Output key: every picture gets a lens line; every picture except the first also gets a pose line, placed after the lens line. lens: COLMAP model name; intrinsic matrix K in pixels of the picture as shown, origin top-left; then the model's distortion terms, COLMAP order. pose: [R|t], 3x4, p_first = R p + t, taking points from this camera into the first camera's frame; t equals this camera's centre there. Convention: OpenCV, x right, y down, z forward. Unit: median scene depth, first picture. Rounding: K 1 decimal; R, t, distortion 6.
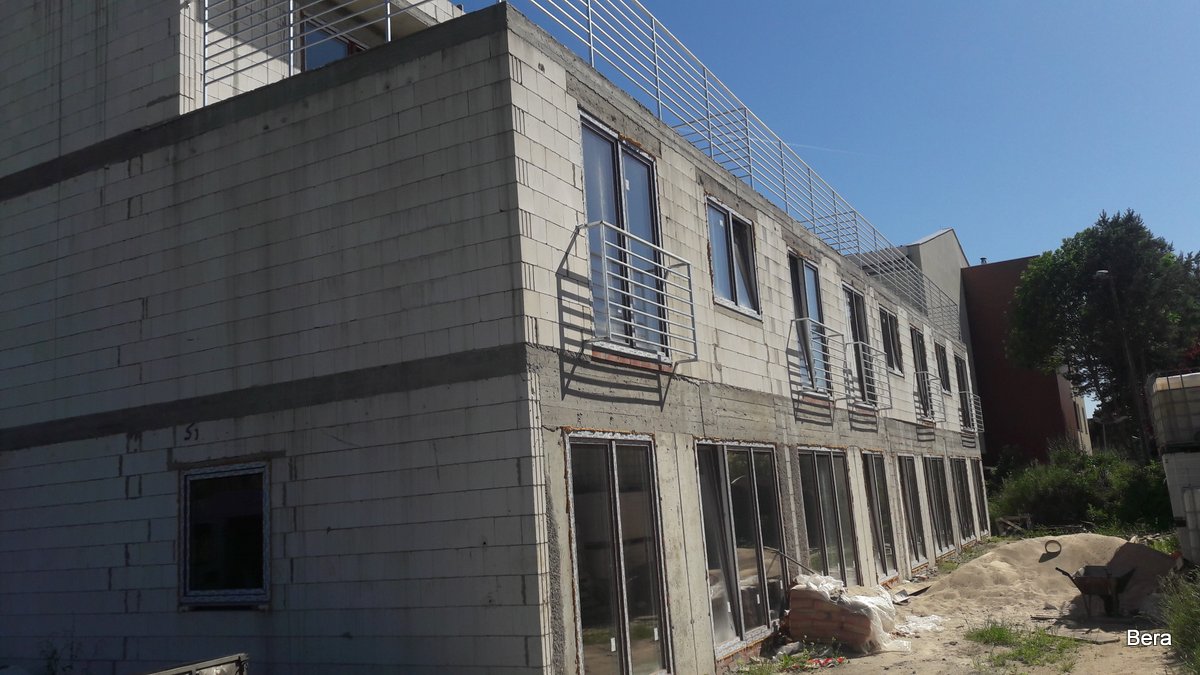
lens RADIAL K [[968.4, 0, 580.1], [0, 968.4, 334.6], [0, 0, 1]] dist [0.146417, -0.269282]
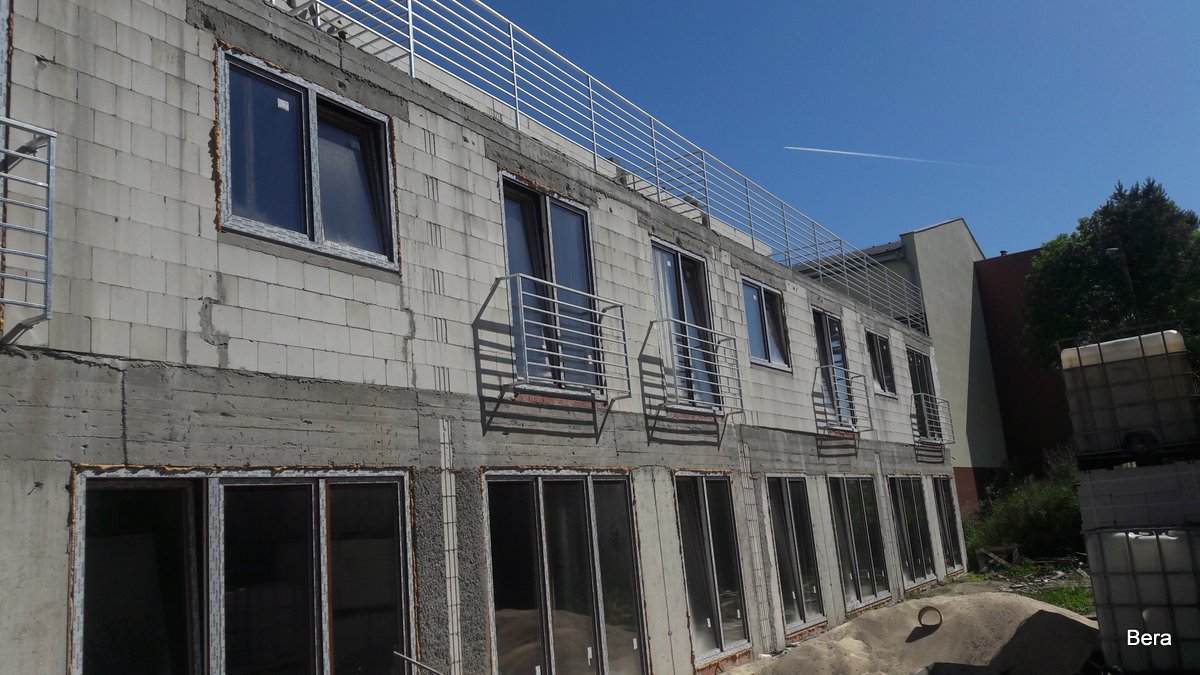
lens RADIAL K [[951.0, 0, 571.0], [0, 951.0, 336.3], [0, 0, 1]] dist [0.169113, -0.323182]
pose [[0.997108, -0.028290, -0.070538, 0.256178], [0.026811, 0.999402, -0.021828, 0.032628], [0.071113, 0.019874, 0.997270, 0.297476]]
